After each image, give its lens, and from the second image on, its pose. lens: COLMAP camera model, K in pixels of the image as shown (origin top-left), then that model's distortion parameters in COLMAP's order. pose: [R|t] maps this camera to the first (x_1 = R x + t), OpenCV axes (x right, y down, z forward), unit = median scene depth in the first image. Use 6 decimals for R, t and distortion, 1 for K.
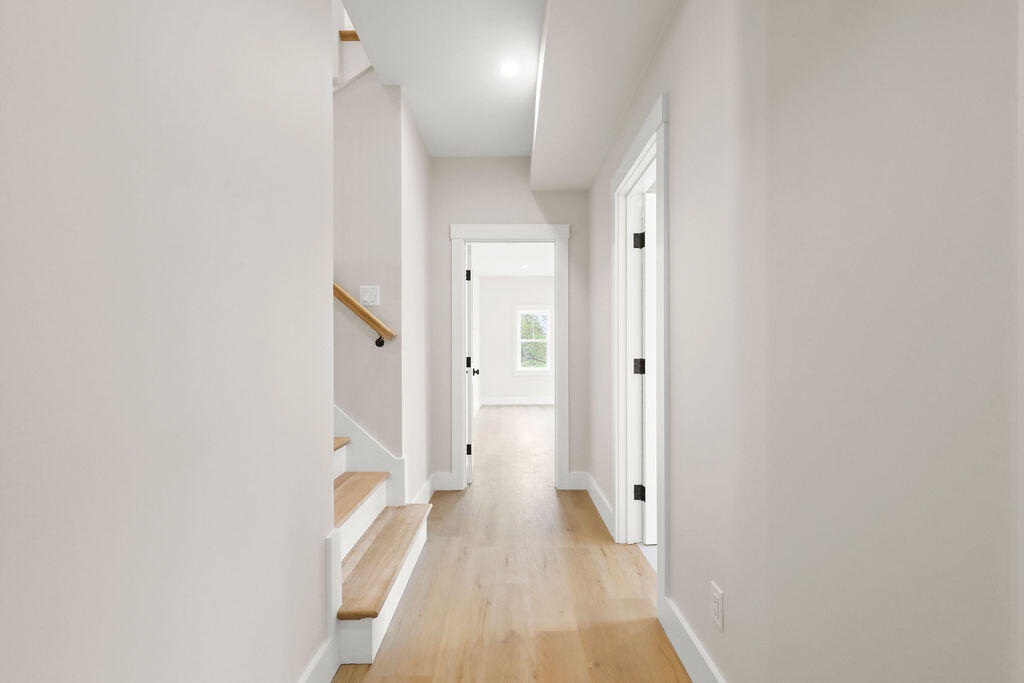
lens RADIAL K [[464.4, 0, 515.0], [0, 464.4, 353.4], [0, 0, 1]] dist [0.001203, 0.000210]
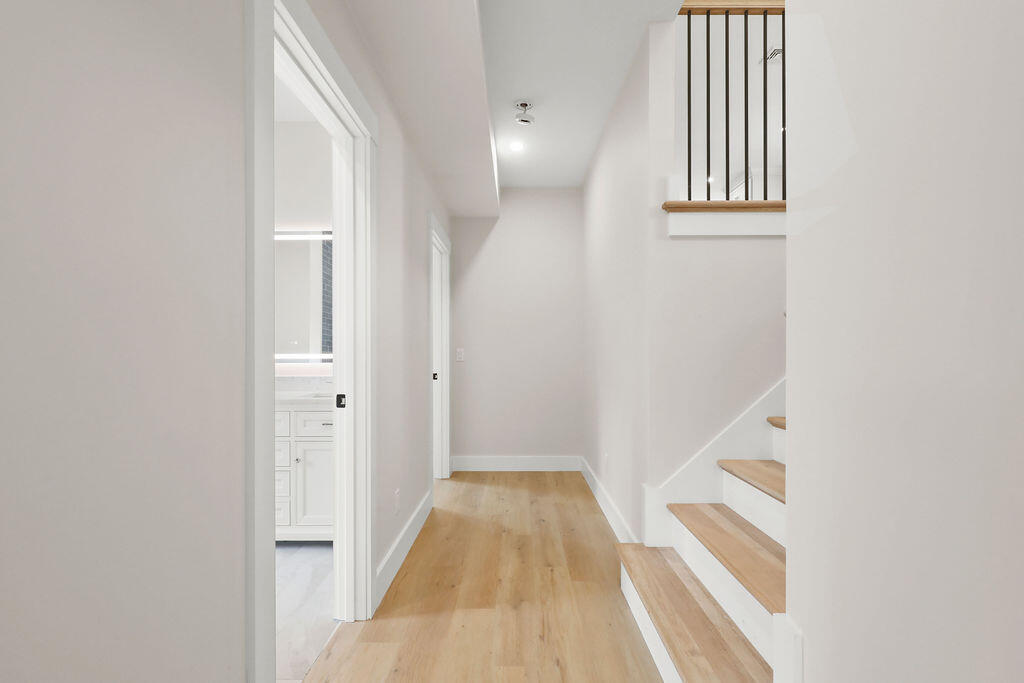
lens RADIAL K [[464.4, 0, 515.0], [0, 464.4, 353.4], [0, 0, 1]] dist [0.001203, 0.000210]
pose [[-0.999896, 0.004861, 0.013585, -0.021342], [0.004926, 0.999977, 0.004742, -0.009650], [-0.013562, 0.004808, -0.999896, 2.004070]]
